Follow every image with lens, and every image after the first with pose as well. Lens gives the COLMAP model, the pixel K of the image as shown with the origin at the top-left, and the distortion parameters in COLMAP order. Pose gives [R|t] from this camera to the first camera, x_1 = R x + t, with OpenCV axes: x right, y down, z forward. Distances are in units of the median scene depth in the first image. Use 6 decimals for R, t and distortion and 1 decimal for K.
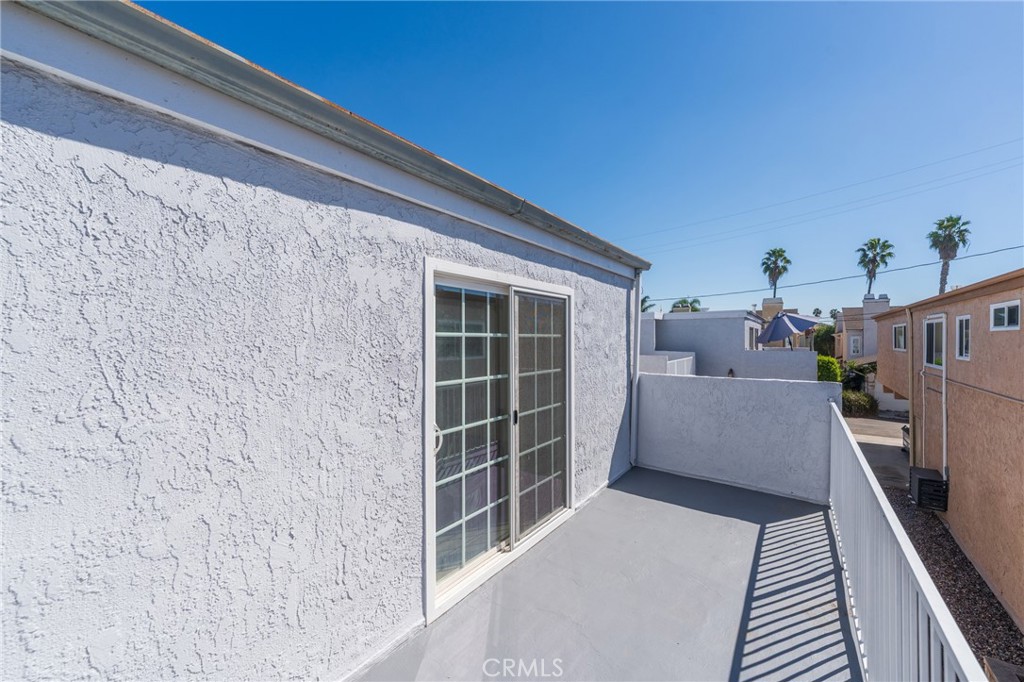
lens RADIAL K [[413.9, 0, 514.1], [0, 413.9, 340.5], [0, 0, 1]] dist [-0.000531, 0.000188]
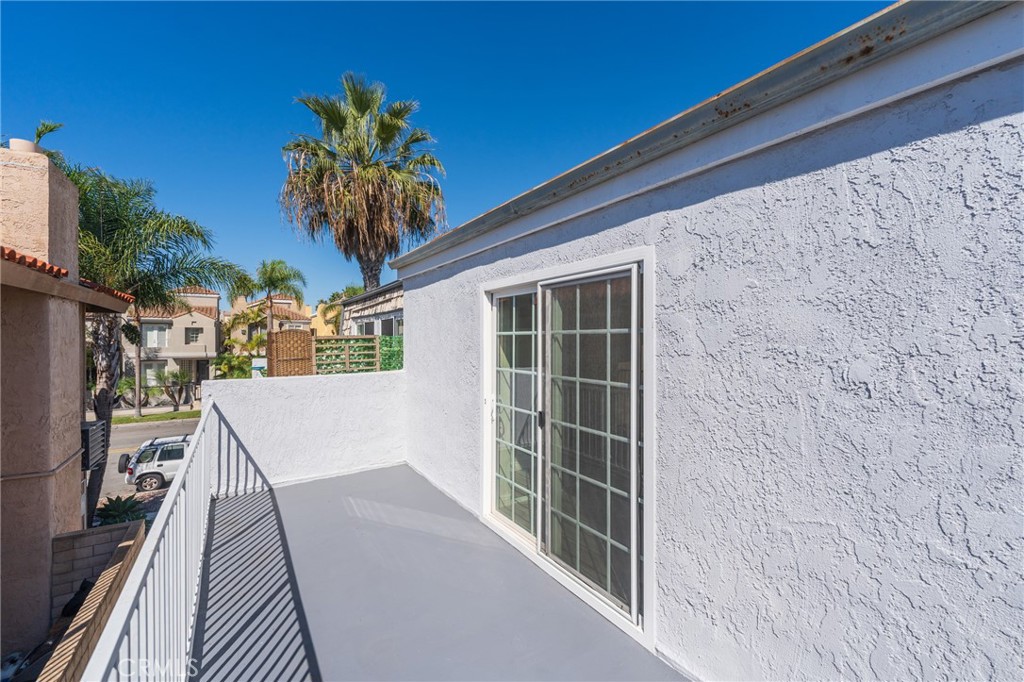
lens RADIAL K [[413.9, 0, 518.0], [0, 413.9, 343.4], [0, 0, 1]] dist [-0.000531, 0.000188]
pose [[-0.360522, 0.010885, -0.932687, 0.846015], [0.000828, 0.999935, 0.011350, 0.000712], [0.932750, 0.003320, -0.360507, 1.209663]]
